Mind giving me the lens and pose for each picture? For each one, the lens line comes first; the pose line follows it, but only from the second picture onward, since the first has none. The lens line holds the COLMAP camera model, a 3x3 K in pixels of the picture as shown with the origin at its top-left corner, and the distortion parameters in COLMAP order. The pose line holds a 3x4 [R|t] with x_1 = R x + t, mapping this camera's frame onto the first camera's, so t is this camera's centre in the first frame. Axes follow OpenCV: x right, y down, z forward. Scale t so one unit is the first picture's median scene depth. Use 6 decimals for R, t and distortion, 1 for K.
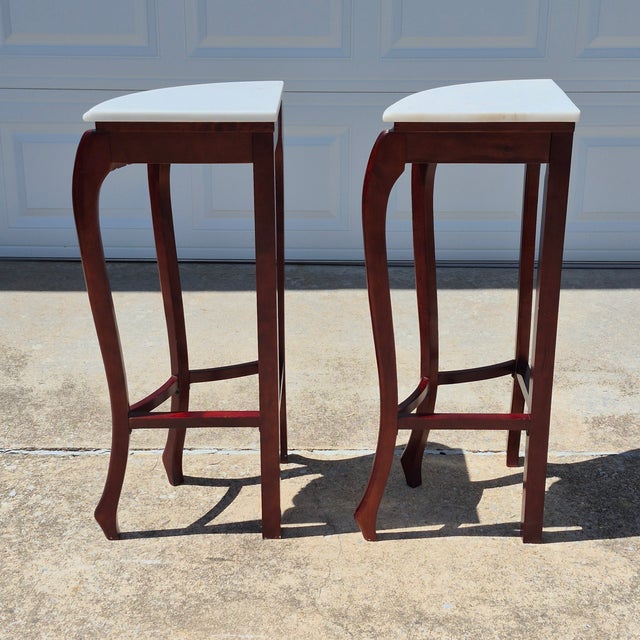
lens RADIAL K [[1151.3, 0, 307.5], [0, 1151.3, 319.1], [0, 0, 1]] dist [0.091312, 0.000000]
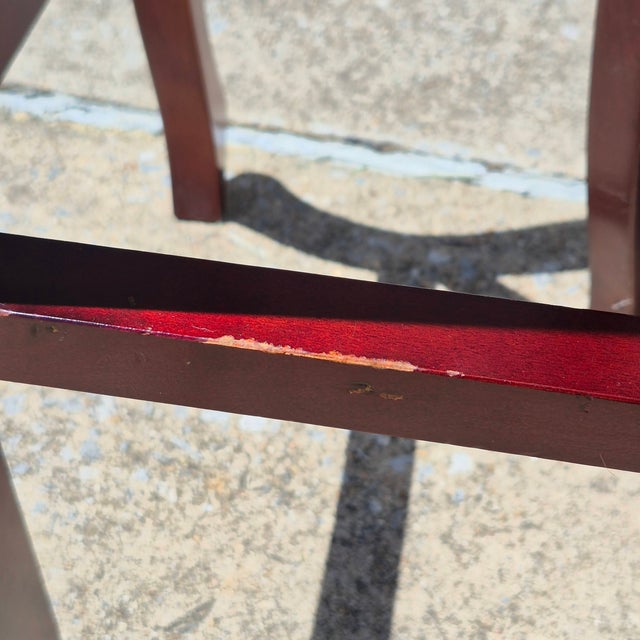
lens RADIAL K [[1151.3, 0, 320.9], [0, 1151.3, 322.6], [0, 0, 1]] dist [0.091312, 0.000000]
pose [[0.973146, 0.175787, -0.148616, -0.069907], [-0.087063, 0.878738, 0.469297, 0.028032], [0.213090, -0.443755, 0.870445, 0.760861]]
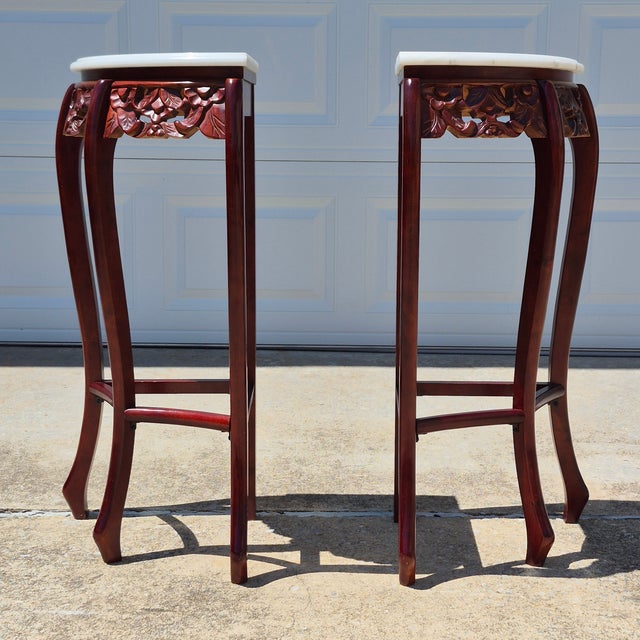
lens RADIAL K [[1151.3, 0, 321.2], [0, 1151.3, 319.4], [0, 0, 1]] dist [0.091312, 0.000000]
pose [[0.999966, 0.006587, 0.005015, 0.027202], [-0.005486, 0.980874, -0.194564, 0.140179], [-0.006200, 0.194530, 0.980877, 0.143251]]
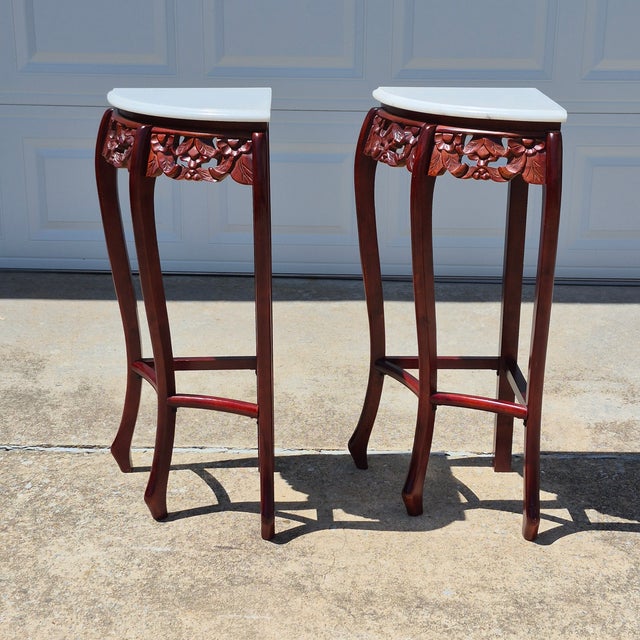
lens RADIAL K [[1151.3, 0, 312.0], [0, 1151.3, 317.0], [0, 0, 1]] dist [0.091312, 0.000000]
pose [[0.999879, 0.010551, -0.011401, 0.007291], [-0.010981, 0.999202, -0.038409, 0.034828], [0.010986, 0.038530, 0.999197, -0.029979]]
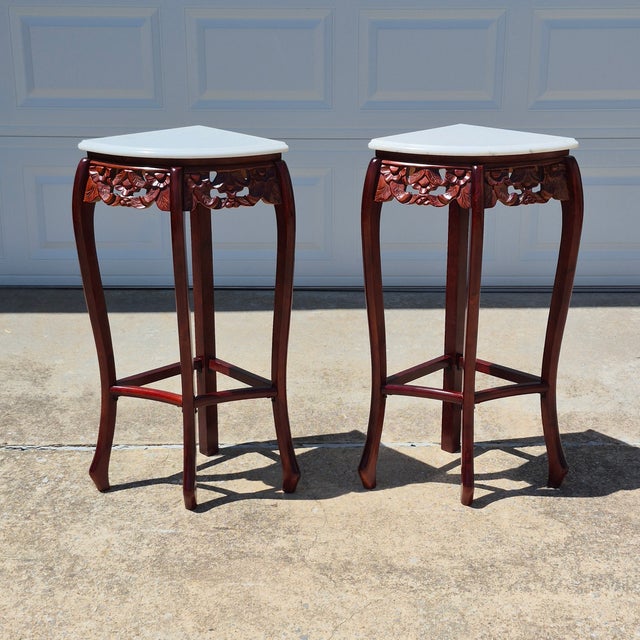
lens RADIAL K [[1151.3, 0, 325.8], [0, 1151.3, 319.9], [0, 0, 1]] dist [0.091312, 0.000000]
pose [[0.999646, -0.006789, 0.025722, -0.000367], [0.007772, 0.999235, -0.038321, 0.033373], [-0.025443, 0.038508, 0.998934, -0.169335]]
